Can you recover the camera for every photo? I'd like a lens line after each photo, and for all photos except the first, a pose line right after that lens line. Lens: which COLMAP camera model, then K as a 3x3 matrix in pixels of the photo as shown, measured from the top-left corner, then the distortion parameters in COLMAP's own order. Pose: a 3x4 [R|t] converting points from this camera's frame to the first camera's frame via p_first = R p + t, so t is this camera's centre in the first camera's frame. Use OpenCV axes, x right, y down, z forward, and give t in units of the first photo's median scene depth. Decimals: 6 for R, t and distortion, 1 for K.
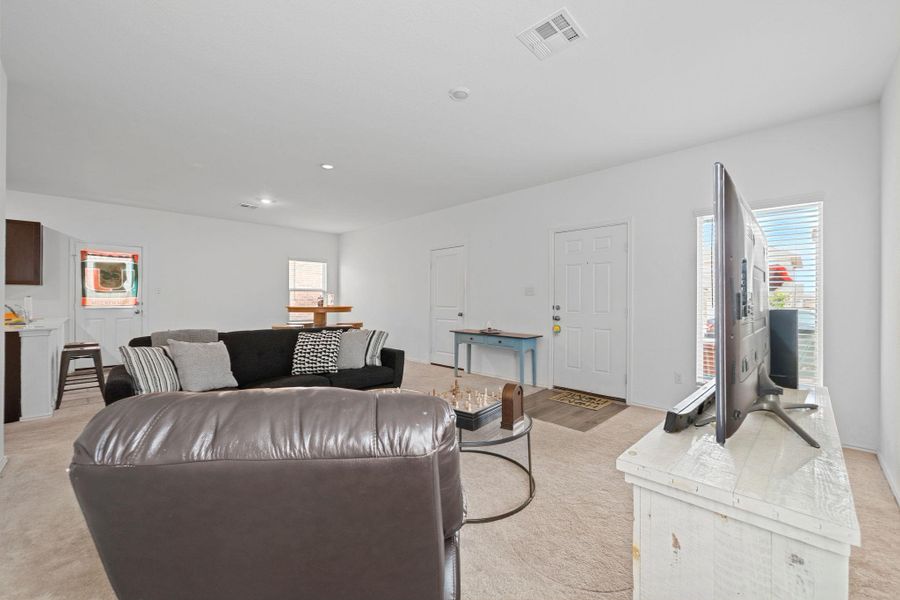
lens RADIAL K [[364.6, 0, 449.4], [0, 364.6, 299.5], [0, 0, 1]] dist [0.003888, -0.000016]
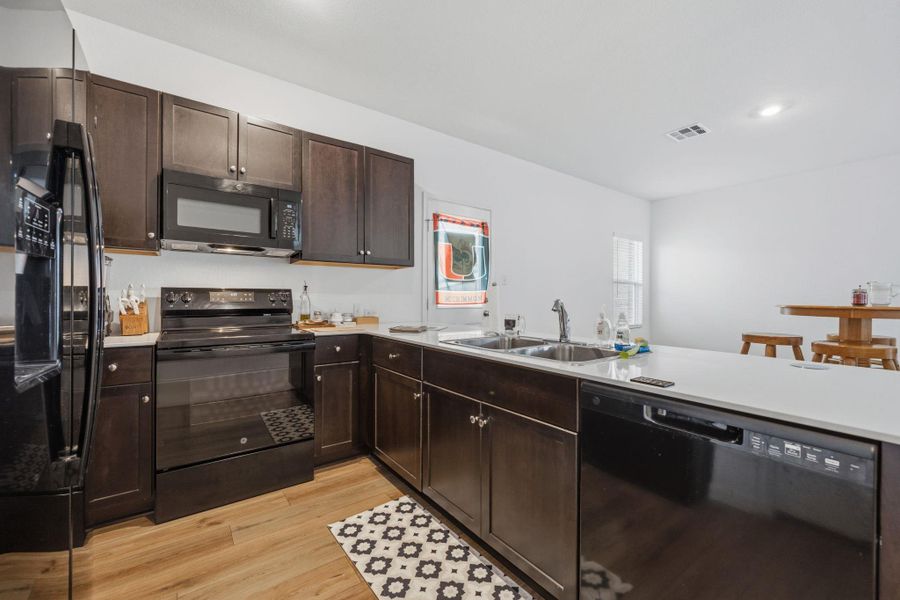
lens RADIAL K [[364.6, 0, 450.6], [0, 364.6, 298.6], [0, 0, 1]] dist [0.003888, -0.000016]
pose [[0.989047, 0.000305, -0.147603, -0.857834], [-0.000743, 0.999995, -0.002911, 0.010654], [0.147601, 0.002989, 0.989042, 0.387898]]
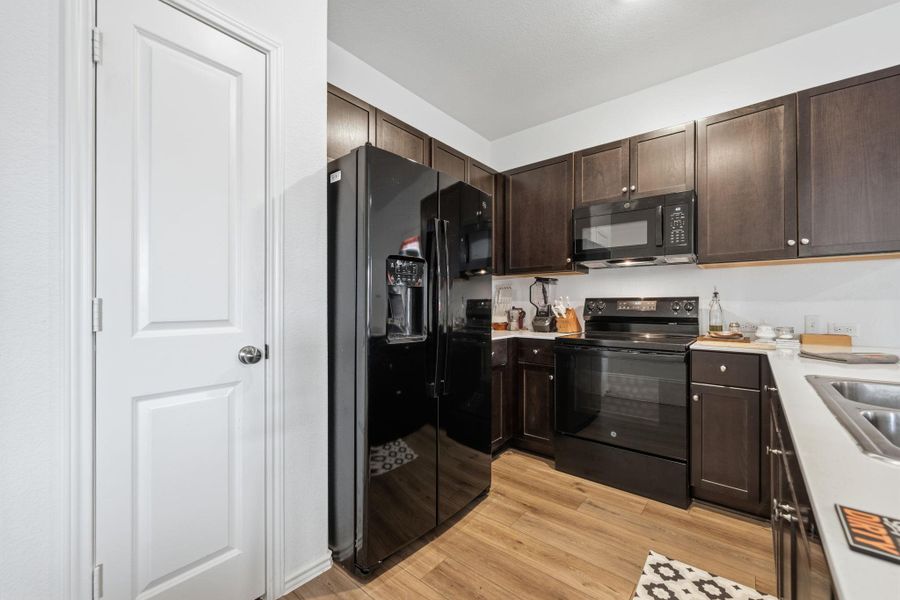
lens RADIAL K [[364.6, 0, 454.5], [0, 364.6, 305.8], [0, 0, 1]] dist [0.003888, -0.000016]
pose [[0.103341, -0.001346, -0.994645, -0.742290], [-0.003494, 0.999992, -0.001716, 0.009647], [0.994640, 0.003652, 0.103336, 0.488522]]
